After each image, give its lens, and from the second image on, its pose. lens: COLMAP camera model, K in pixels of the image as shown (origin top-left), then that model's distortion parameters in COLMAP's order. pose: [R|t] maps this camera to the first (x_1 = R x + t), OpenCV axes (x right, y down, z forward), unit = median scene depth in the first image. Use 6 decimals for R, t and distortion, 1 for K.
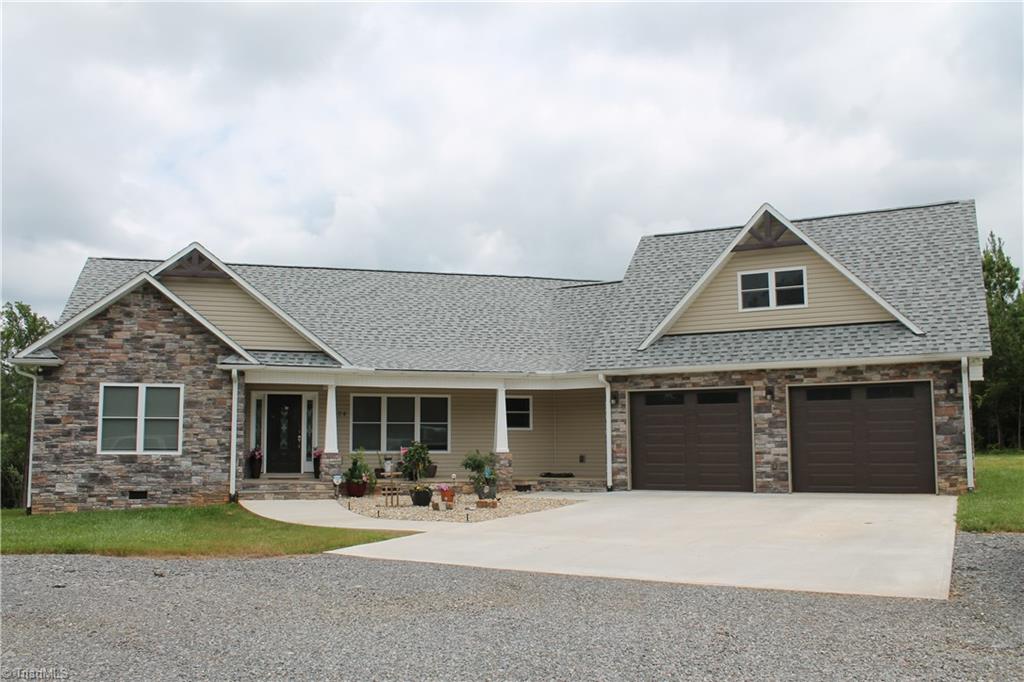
lens RADIAL K [[855.0, 0, 513.0], [0, 855.0, 341.0], [0, 0, 1]] dist [-0.123576, 0.102598]
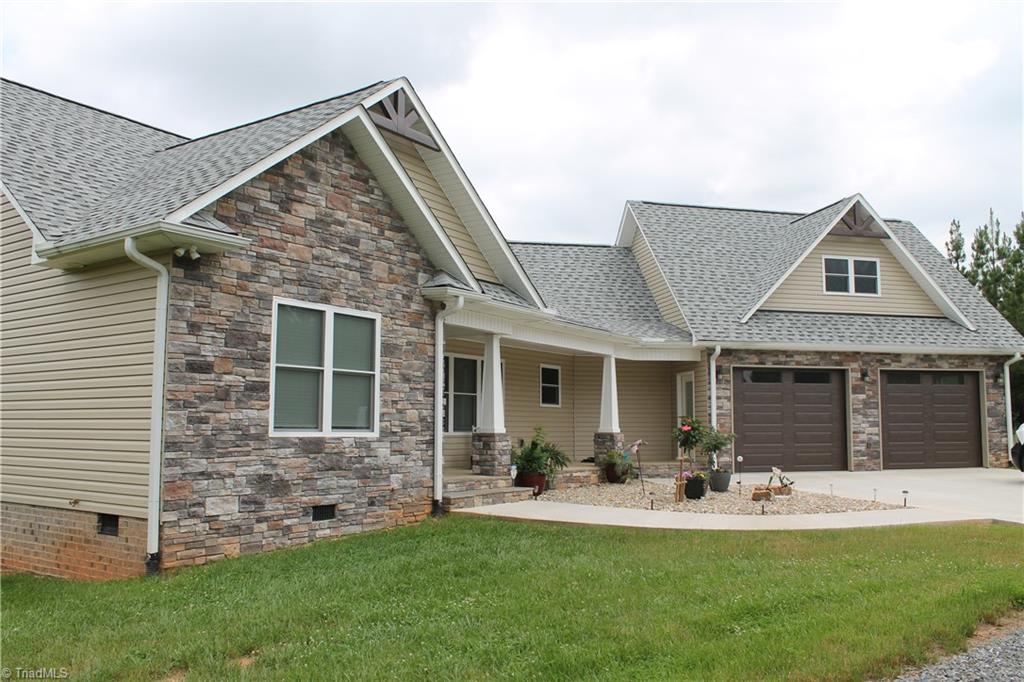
lens RADIAL K [[855.0, 0, 507.5], [0, 855.0, 337.8], [0, 0, 1]] dist [-0.123576, 0.102598]
pose [[0.756906, 0.074551, 0.649257, -0.710419], [-0.080187, 0.996560, -0.020948, 0.073528], [-0.648585, -0.036206, 0.760280, 0.505828]]
